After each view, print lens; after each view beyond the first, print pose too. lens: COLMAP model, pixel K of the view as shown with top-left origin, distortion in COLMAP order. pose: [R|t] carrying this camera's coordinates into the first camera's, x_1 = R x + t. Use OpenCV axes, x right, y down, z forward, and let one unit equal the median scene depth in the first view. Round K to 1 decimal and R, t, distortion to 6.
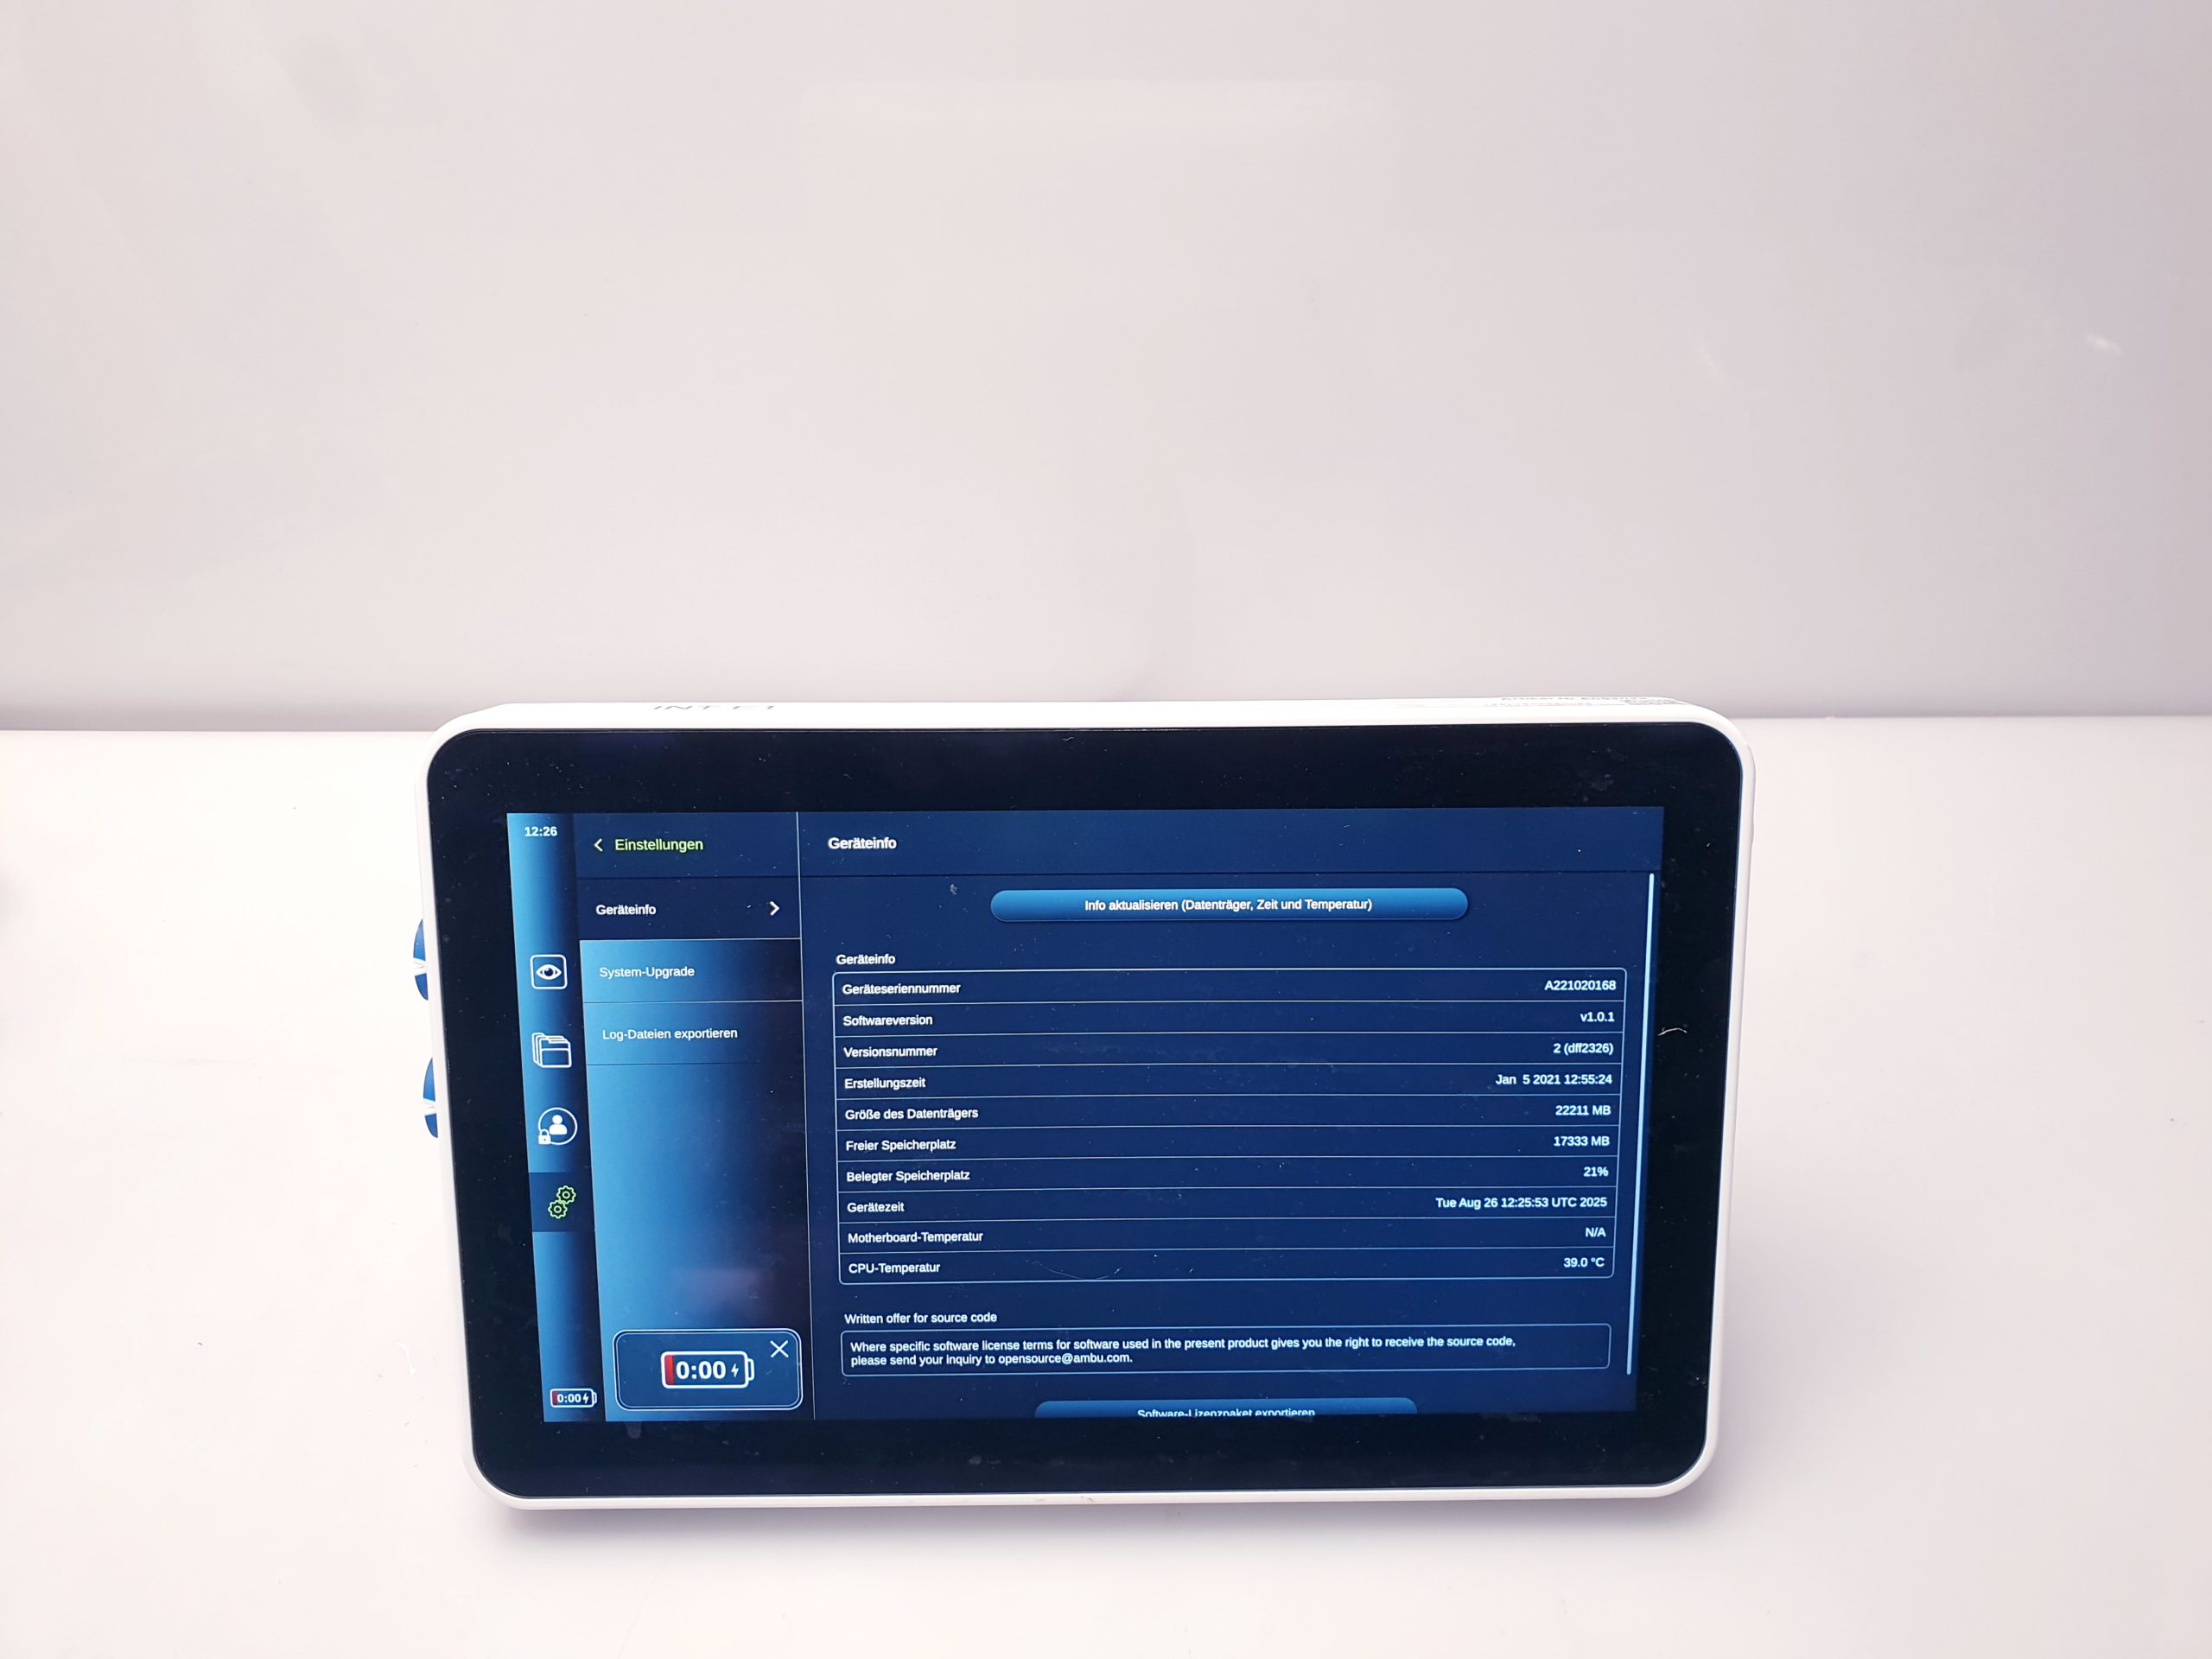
lens RADIAL K [[1793.9, 0, 1088.2], [0, 1793.9, 825.2], [0, 0, 1]] dist [0.009054, -0.109596]
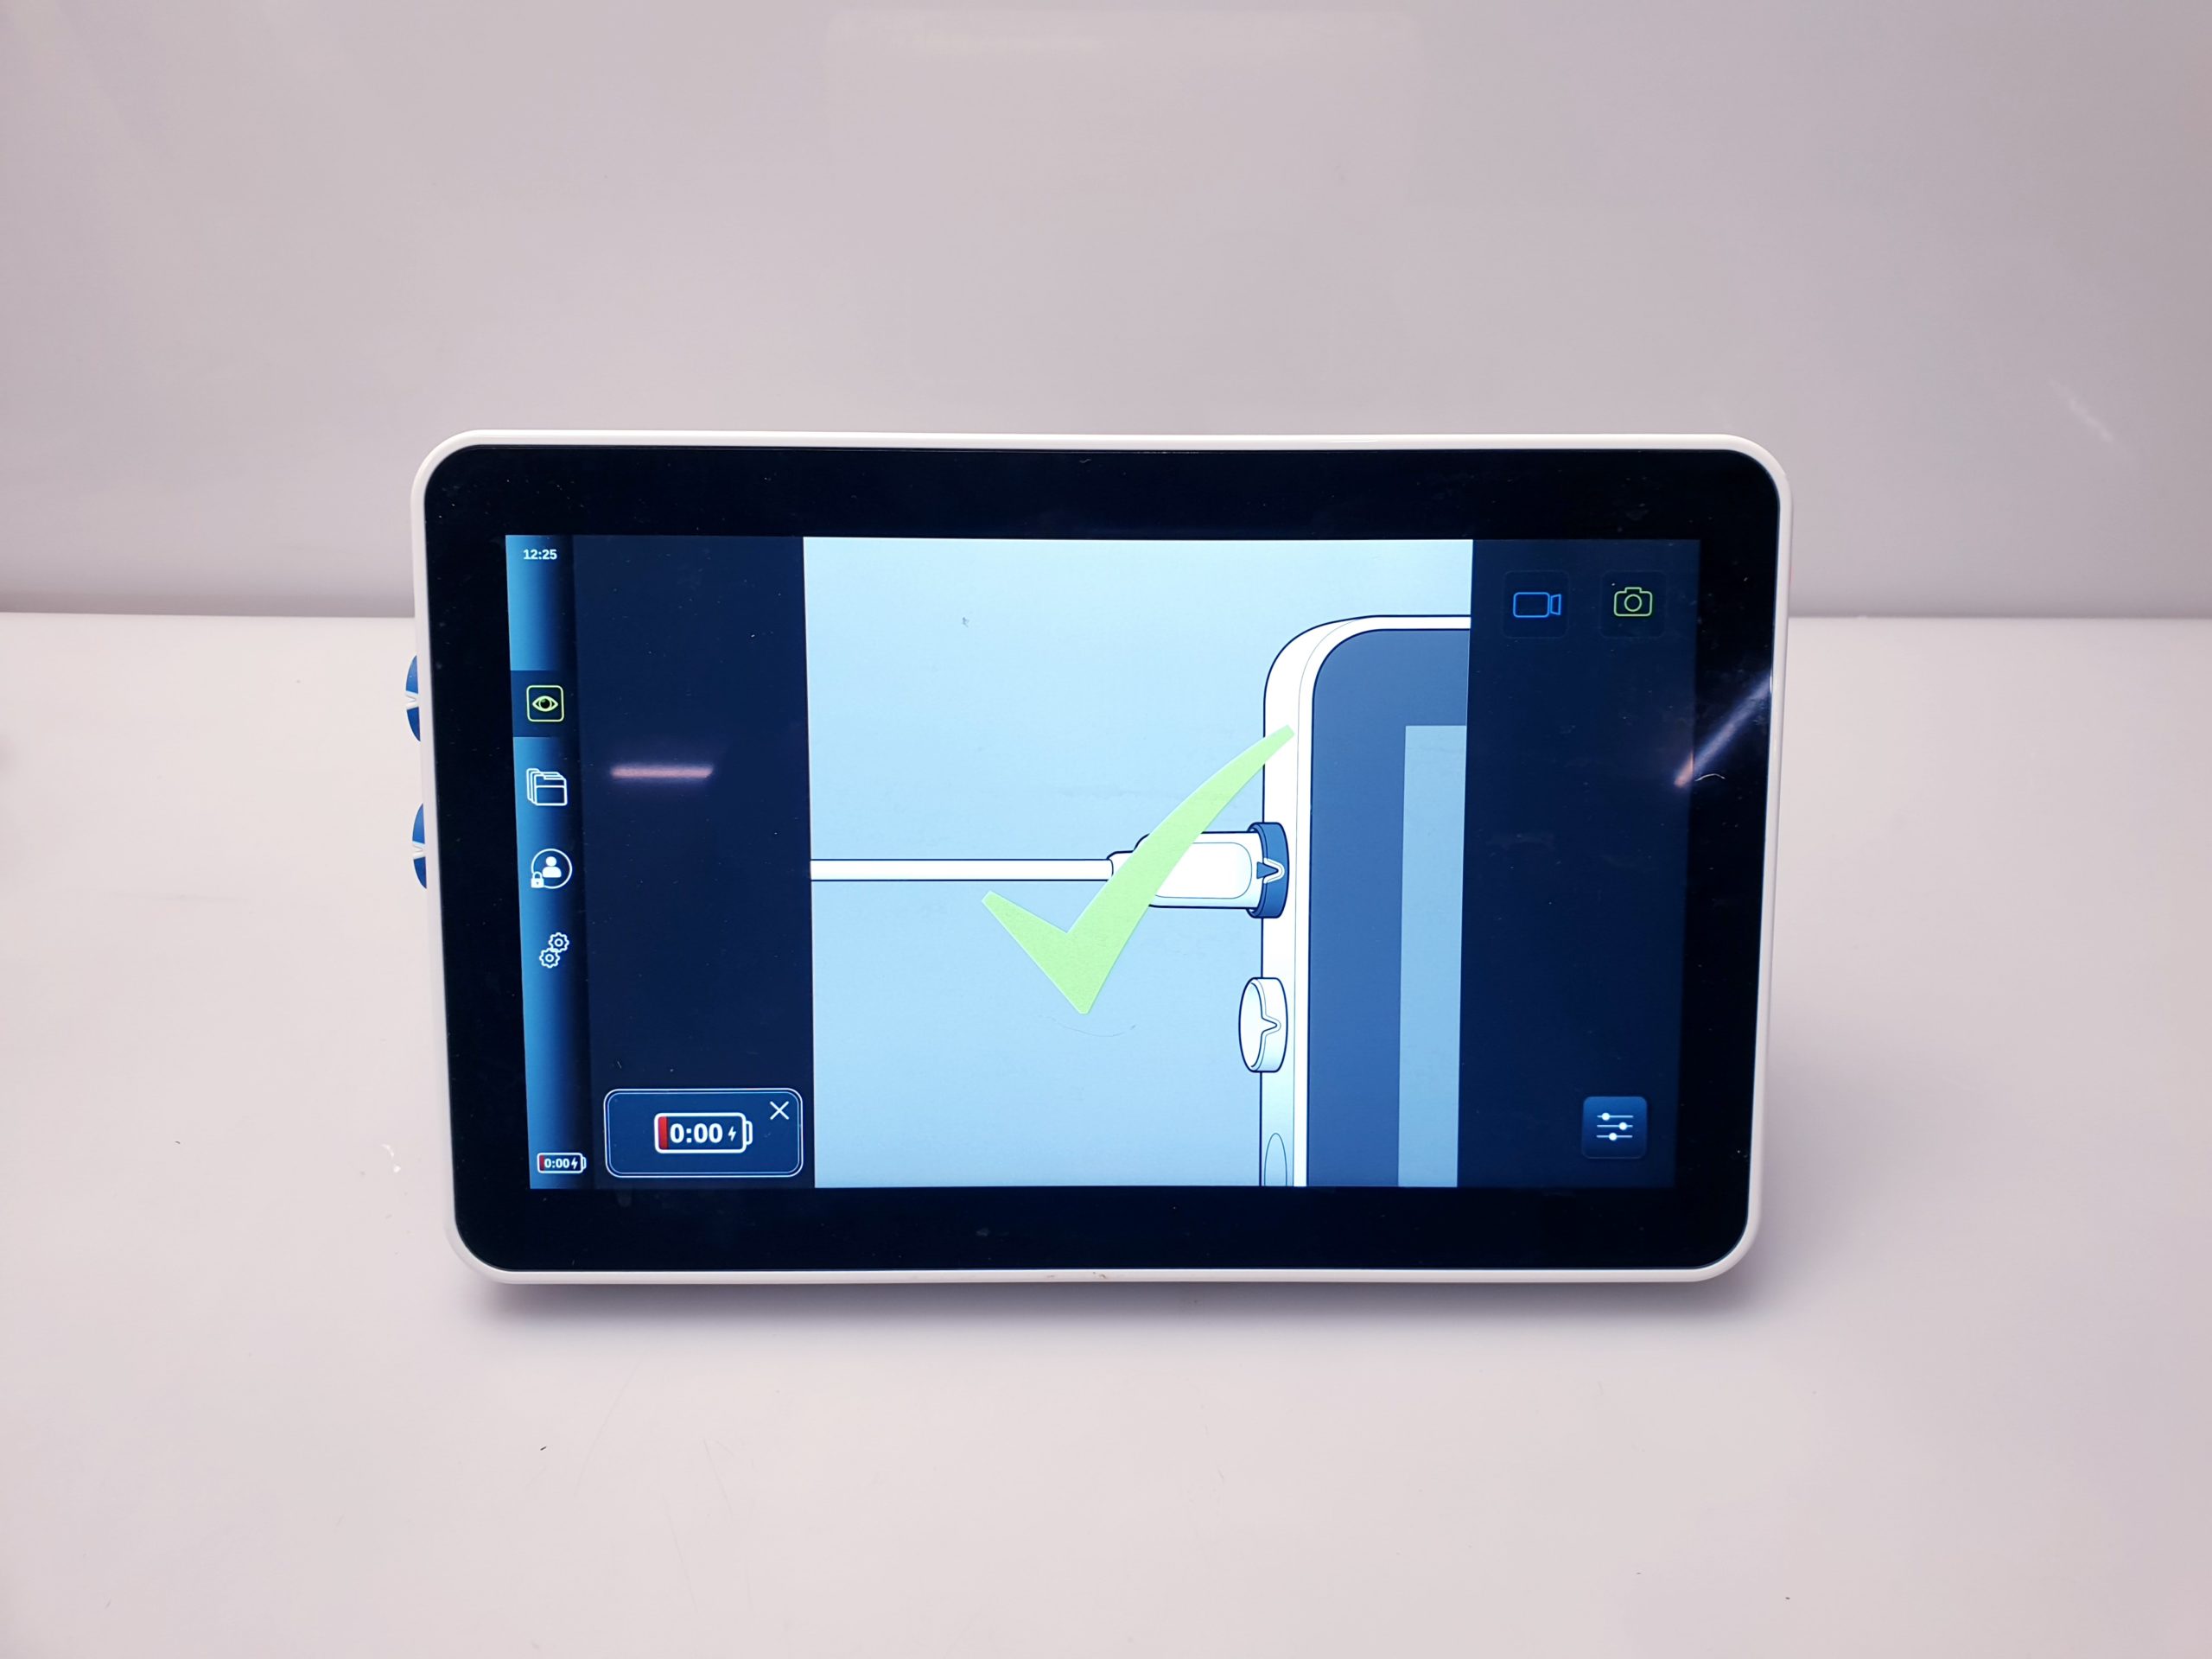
lens RADIAL K [[1793.9, 0, 1120.1], [0, 1793.9, 826.0], [0, 0, 1]] dist [0.009054, -0.109596]
pose [[0.999953, 0.008635, 0.004395, 0.004125], [-0.008452, 0.999158, -0.040139, 0.177315], [-0.004738, 0.040100, 0.999184, 0.037570]]
